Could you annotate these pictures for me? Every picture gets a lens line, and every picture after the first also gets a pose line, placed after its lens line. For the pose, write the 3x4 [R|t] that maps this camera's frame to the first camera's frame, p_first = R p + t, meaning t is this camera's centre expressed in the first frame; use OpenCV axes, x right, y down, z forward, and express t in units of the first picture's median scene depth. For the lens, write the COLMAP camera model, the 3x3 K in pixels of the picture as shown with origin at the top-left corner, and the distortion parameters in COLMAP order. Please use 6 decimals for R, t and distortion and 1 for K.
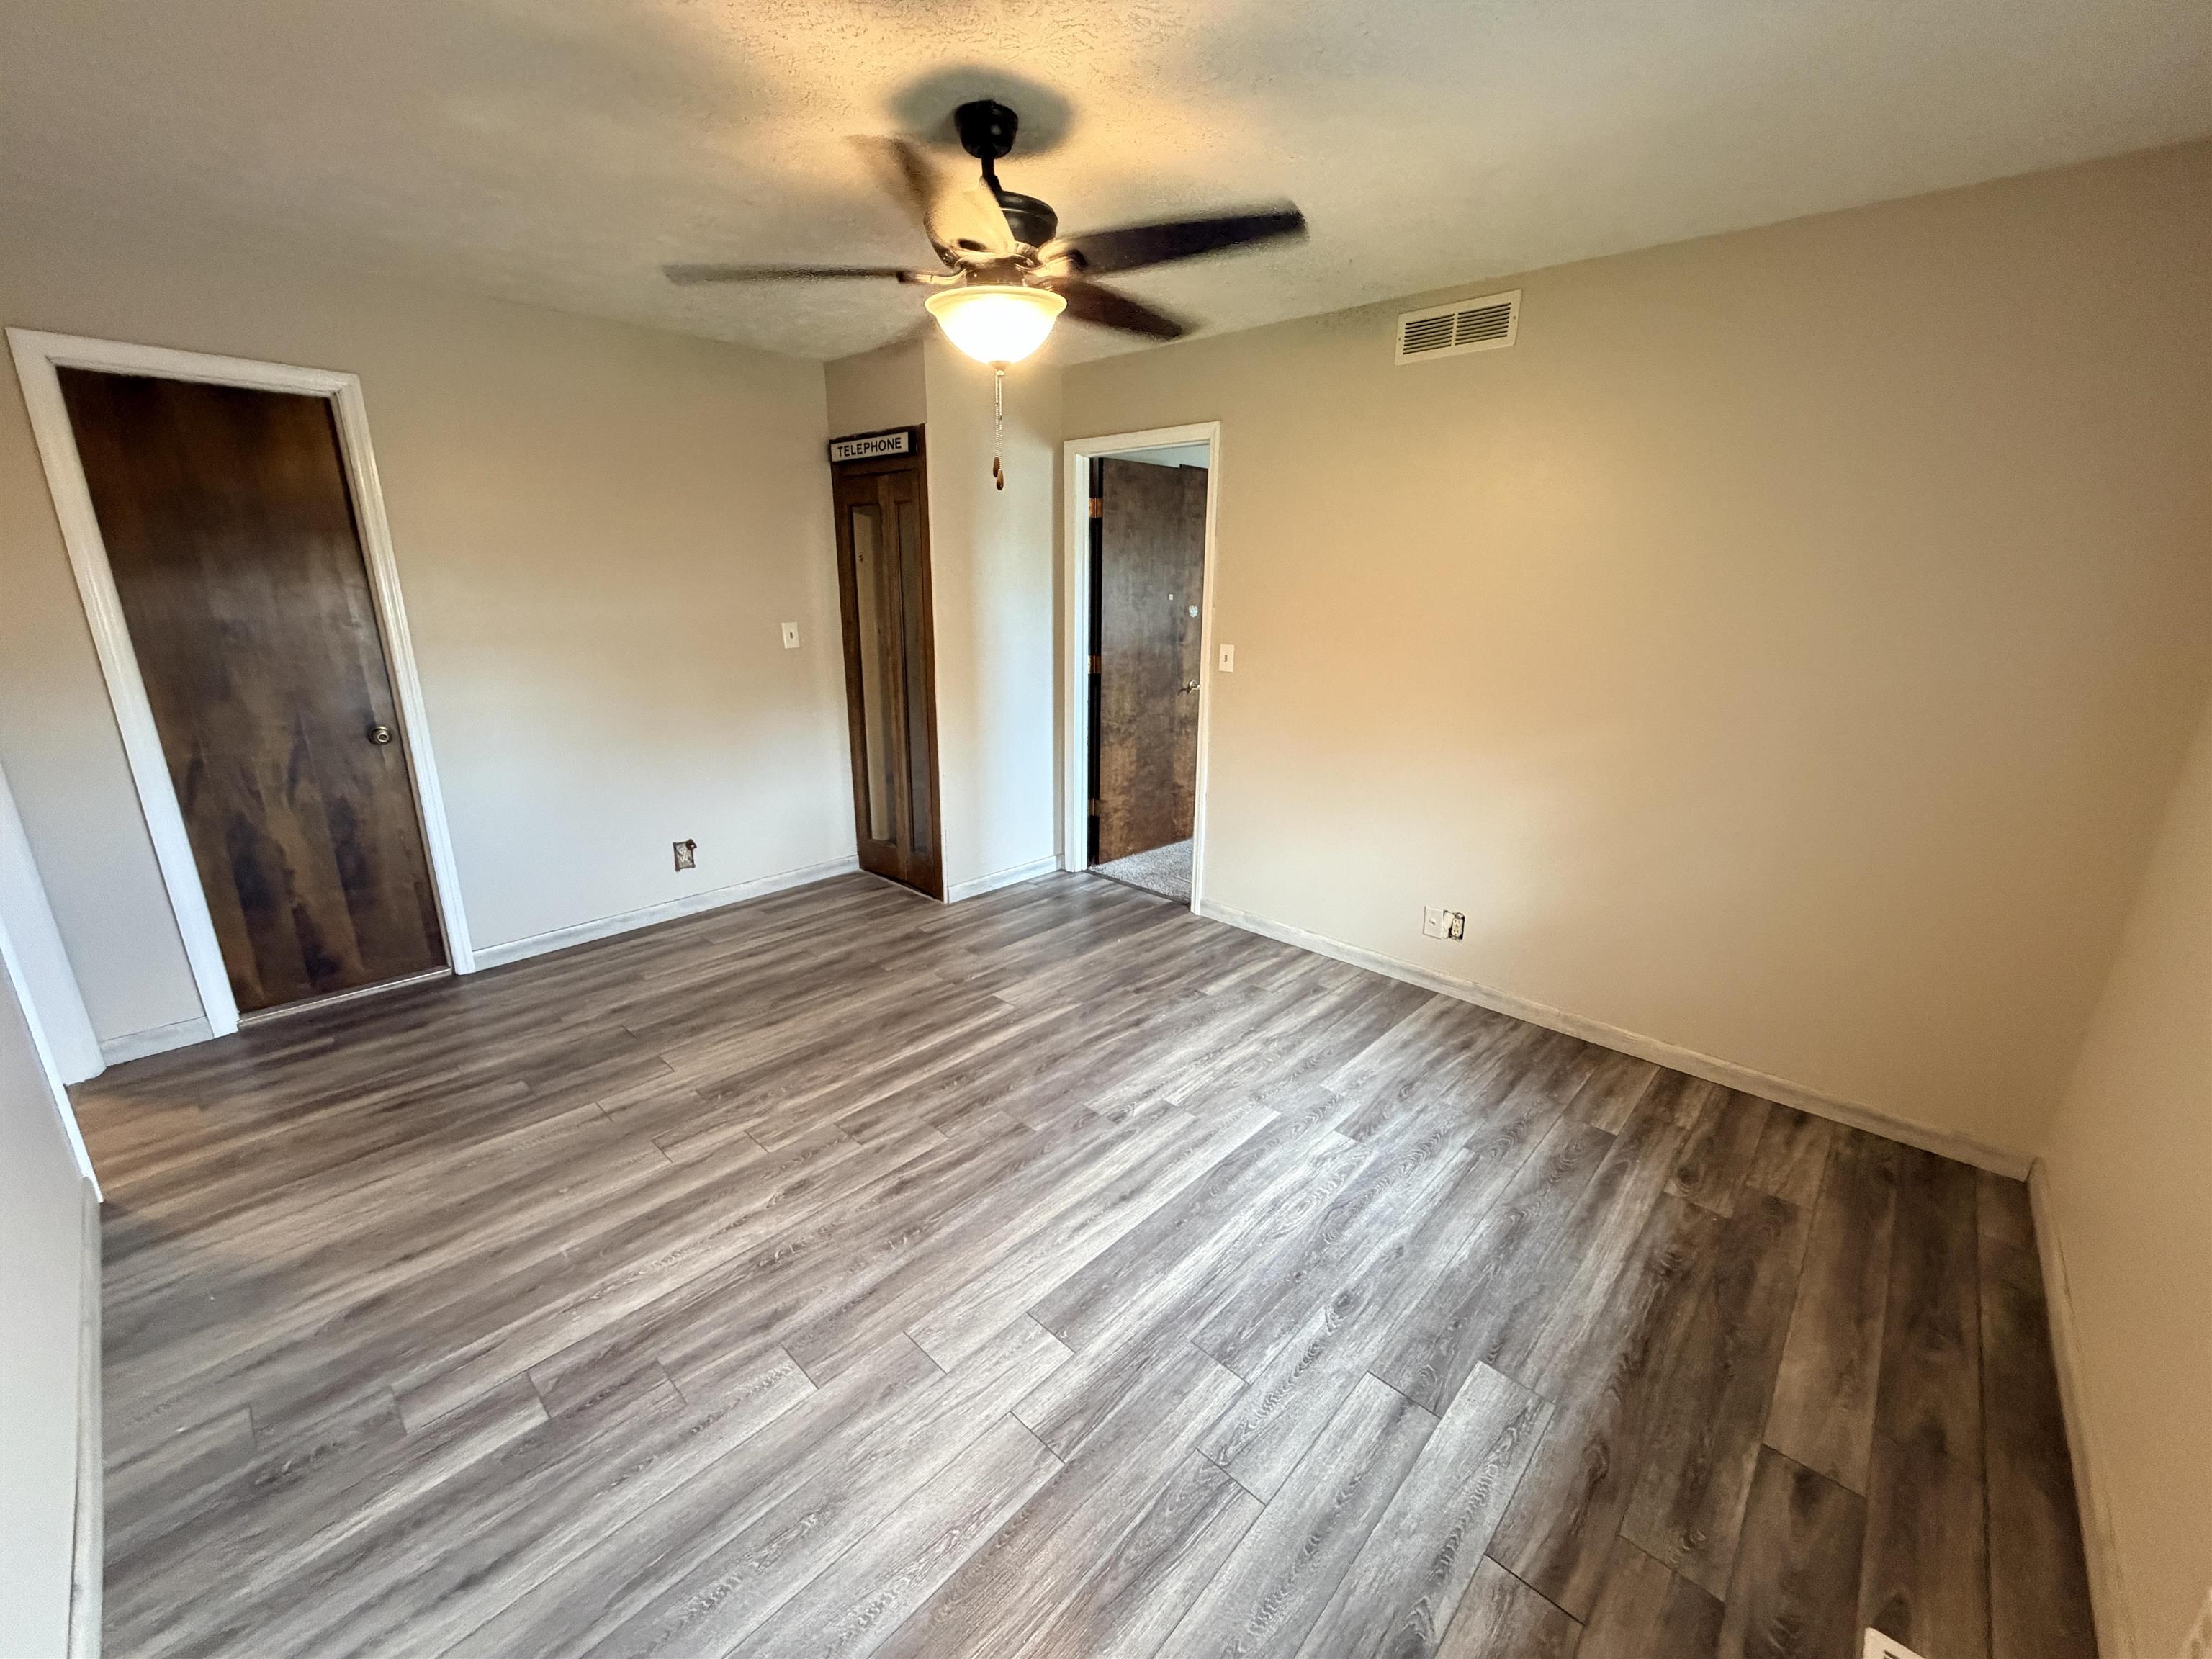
lens RADIAL K [[879.1, 0, 1102.1], [0, 879.1, 828.9], [0, 0, 1]] dist [0.000523, -0.000594]
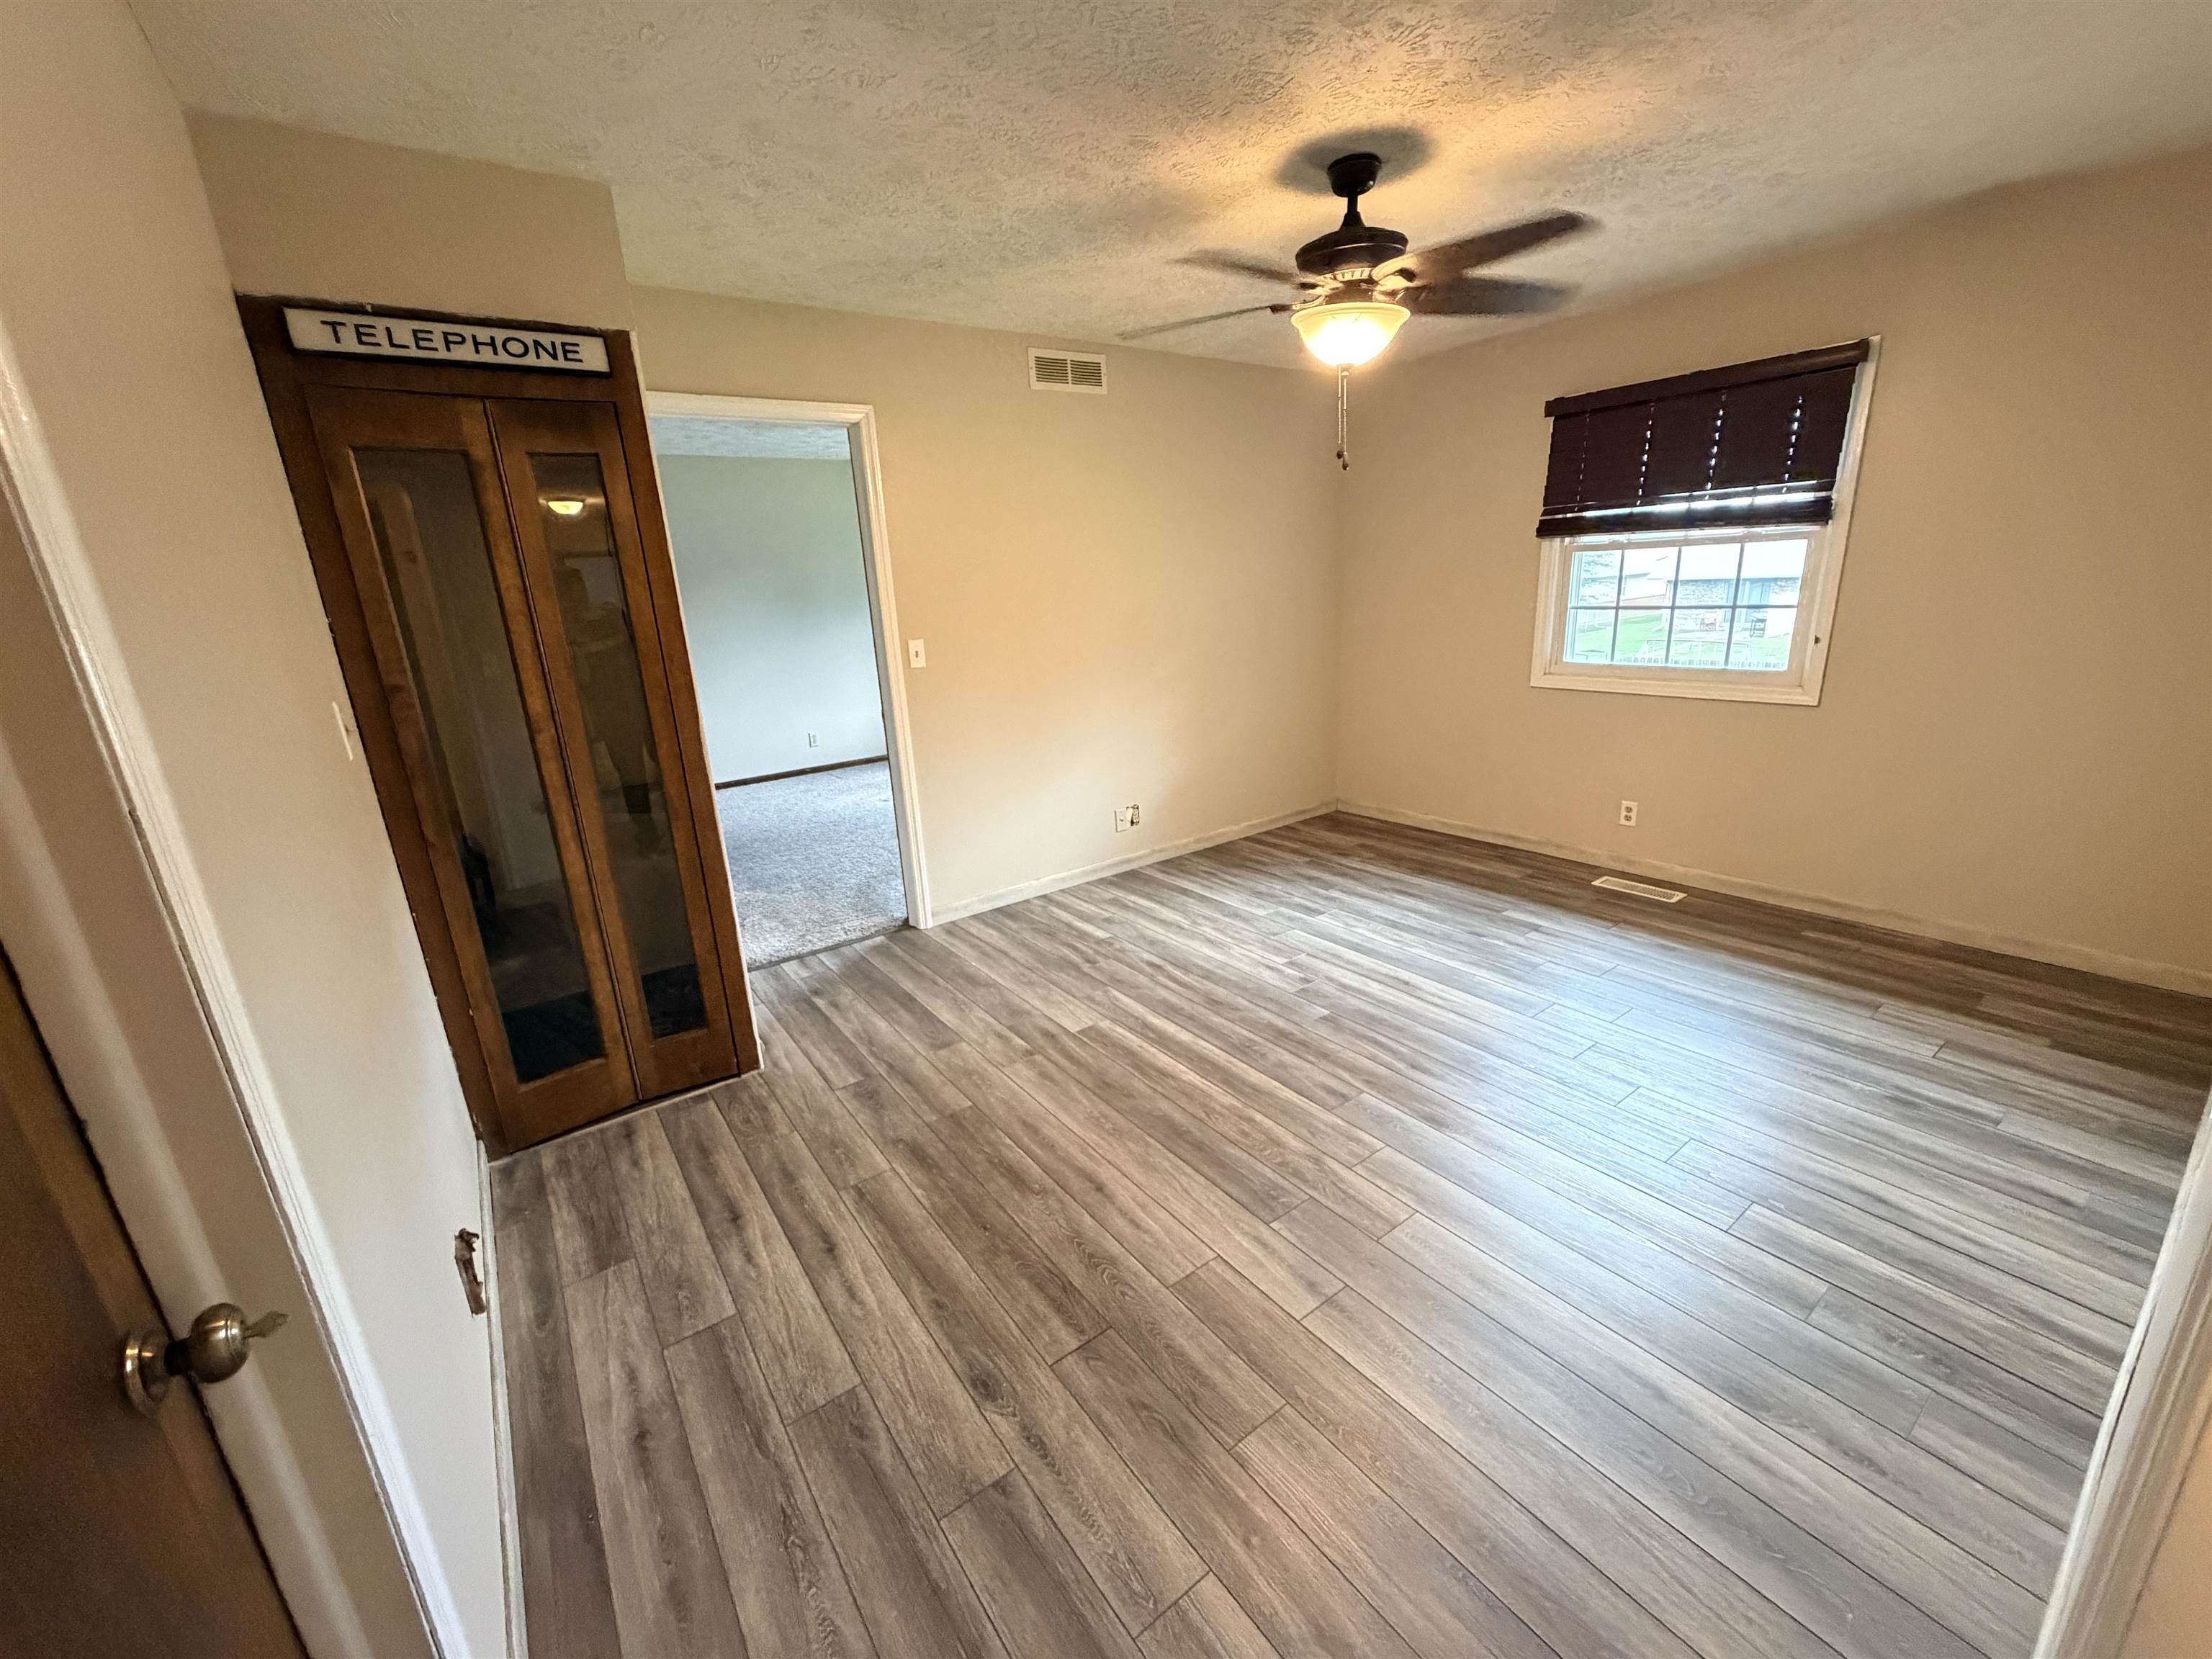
lens RADIAL K [[879.1, 0, 1102.1], [0, 879.1, 828.9], [0, 0, 1]] dist [0.000523, -0.000594]
pose [[0.194048, -0.293061, 0.936195, -0.979946], [0.323830, 0.919975, 0.220863, -0.205932], [-0.926002, 0.260310, 0.273422, 0.744379]]
